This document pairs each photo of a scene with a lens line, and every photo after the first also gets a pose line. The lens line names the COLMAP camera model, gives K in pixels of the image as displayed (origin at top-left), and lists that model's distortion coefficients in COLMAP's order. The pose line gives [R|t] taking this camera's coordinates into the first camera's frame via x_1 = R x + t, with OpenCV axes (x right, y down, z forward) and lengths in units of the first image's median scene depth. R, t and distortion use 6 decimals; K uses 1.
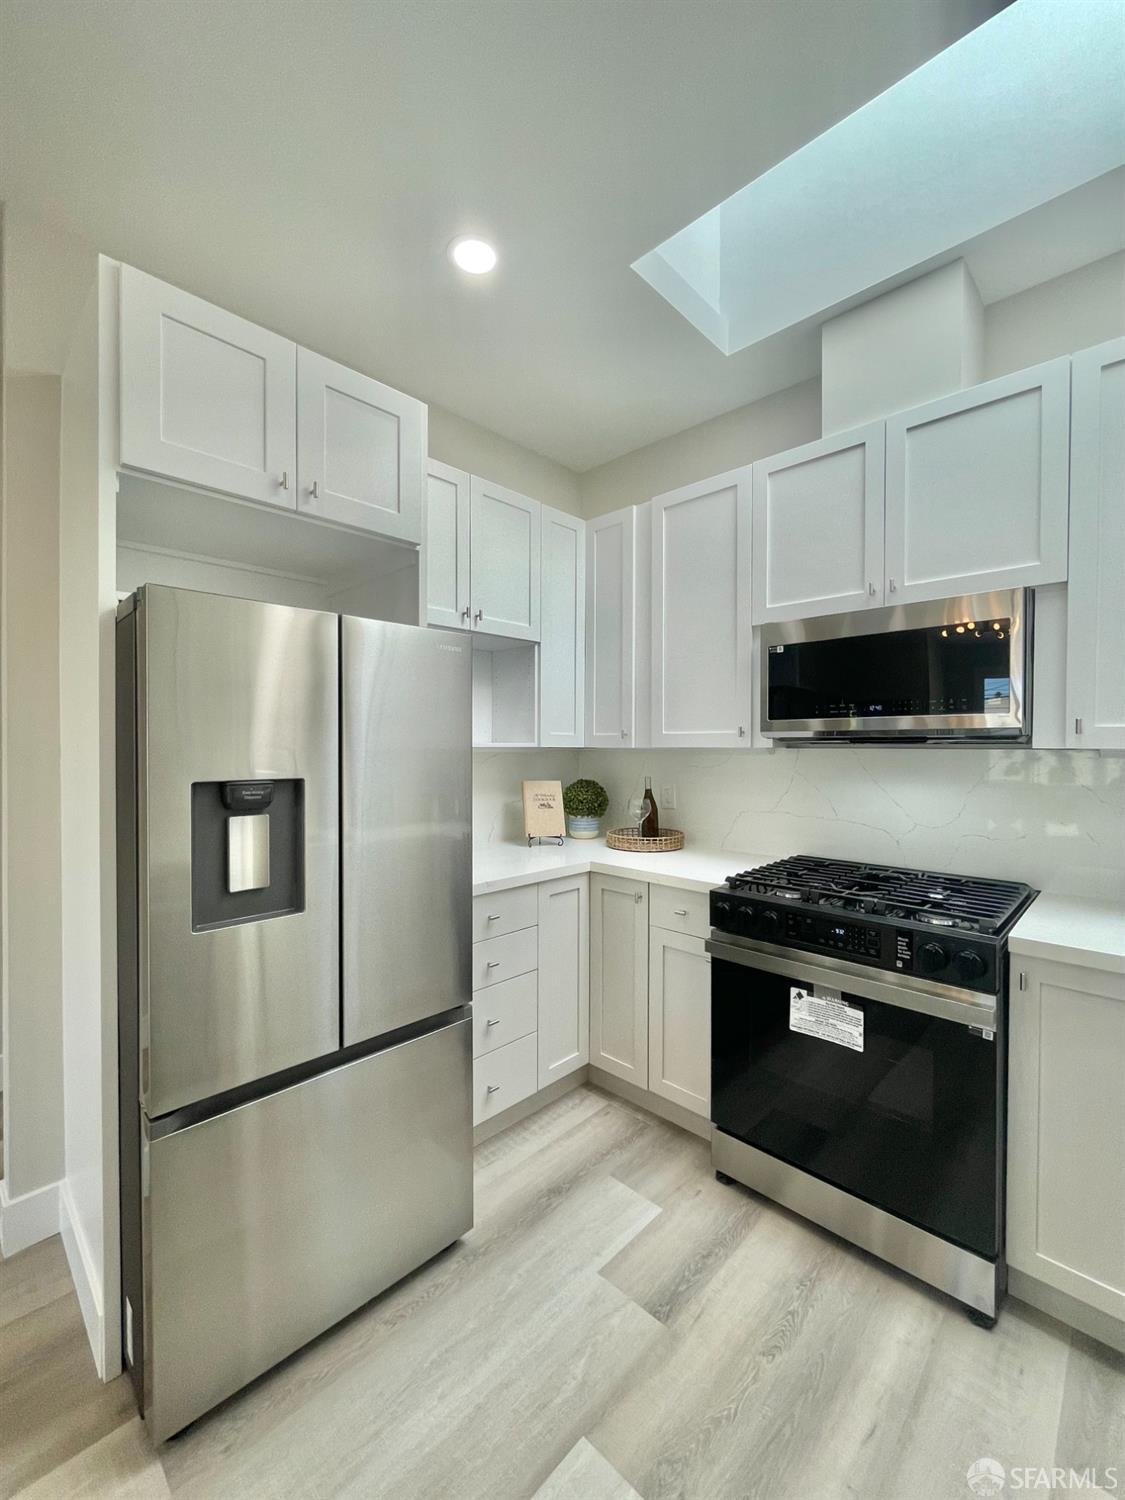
lens RADIAL K [[618.6, 0, 567.3], [0, 618.6, 750.2], [0, 0, 1]] dist [0.001974, -0.000111]
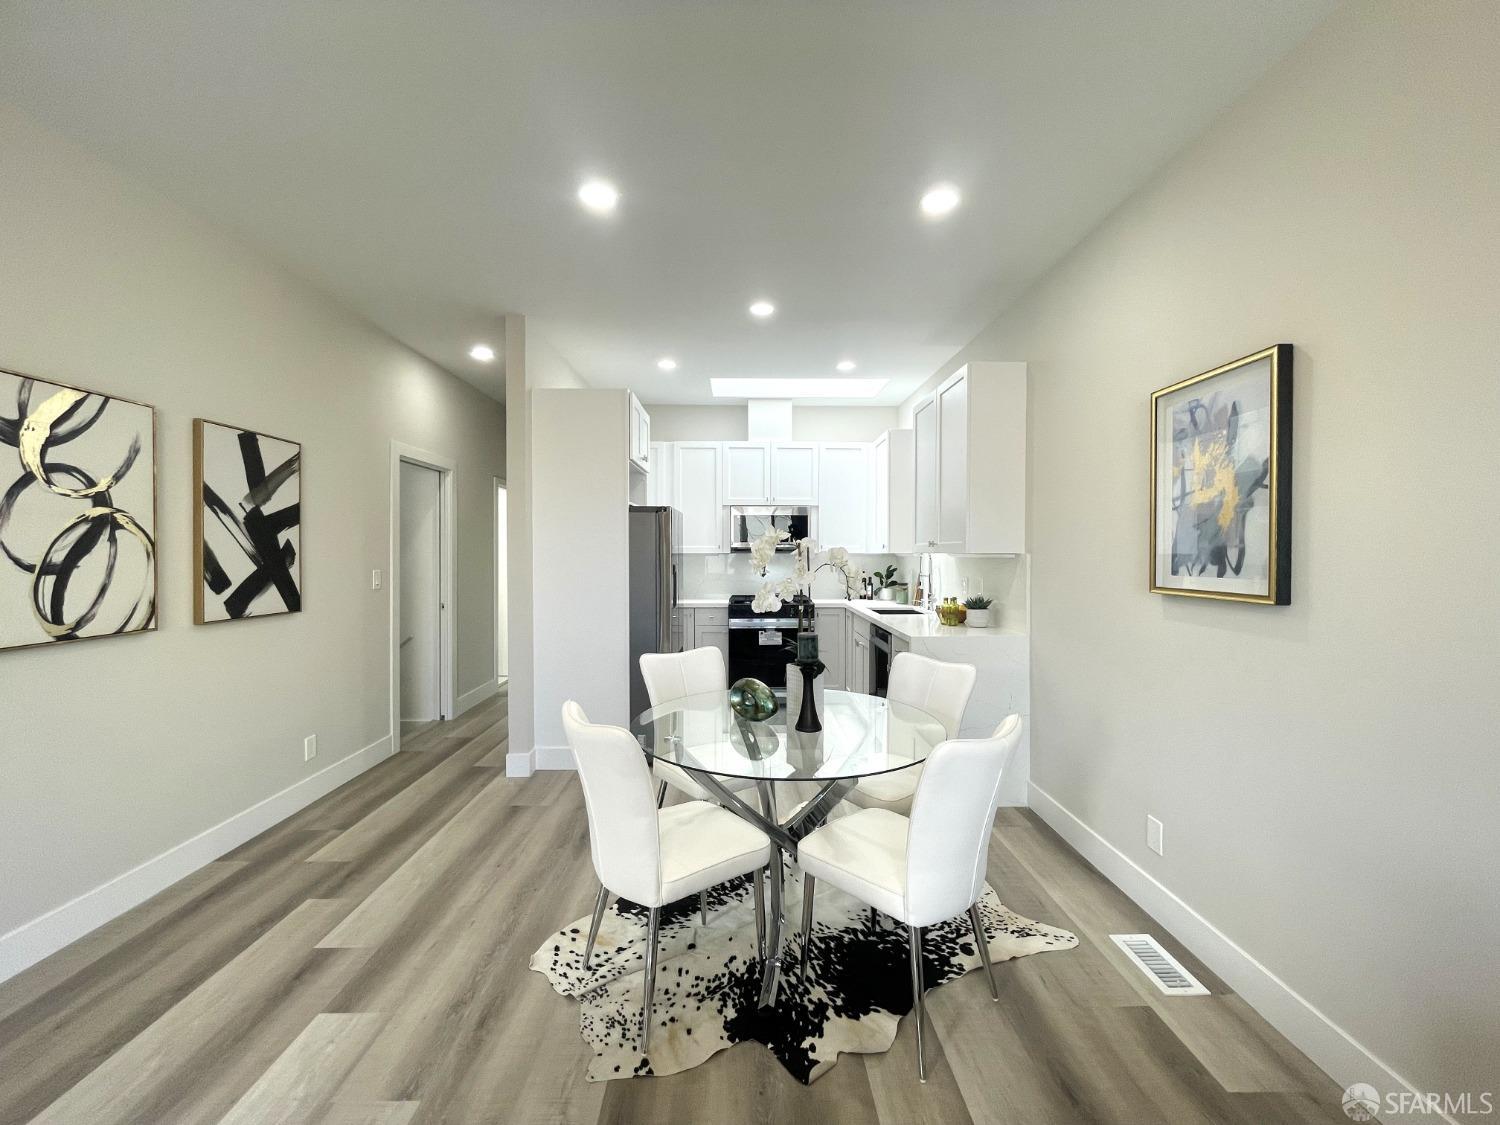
lens RADIAL K [[594.1, 0, 736.6], [0, 594.1, 557.9], [0, 0, 1]] dist [-0.001629, -0.000457]
pose [[0.713327, -0.007777, 0.700788, -1.837487], [0.003970, 0.999967, 0.007056, 0.000080], [-0.700820, -0.002251, 0.713334, -1.050602]]
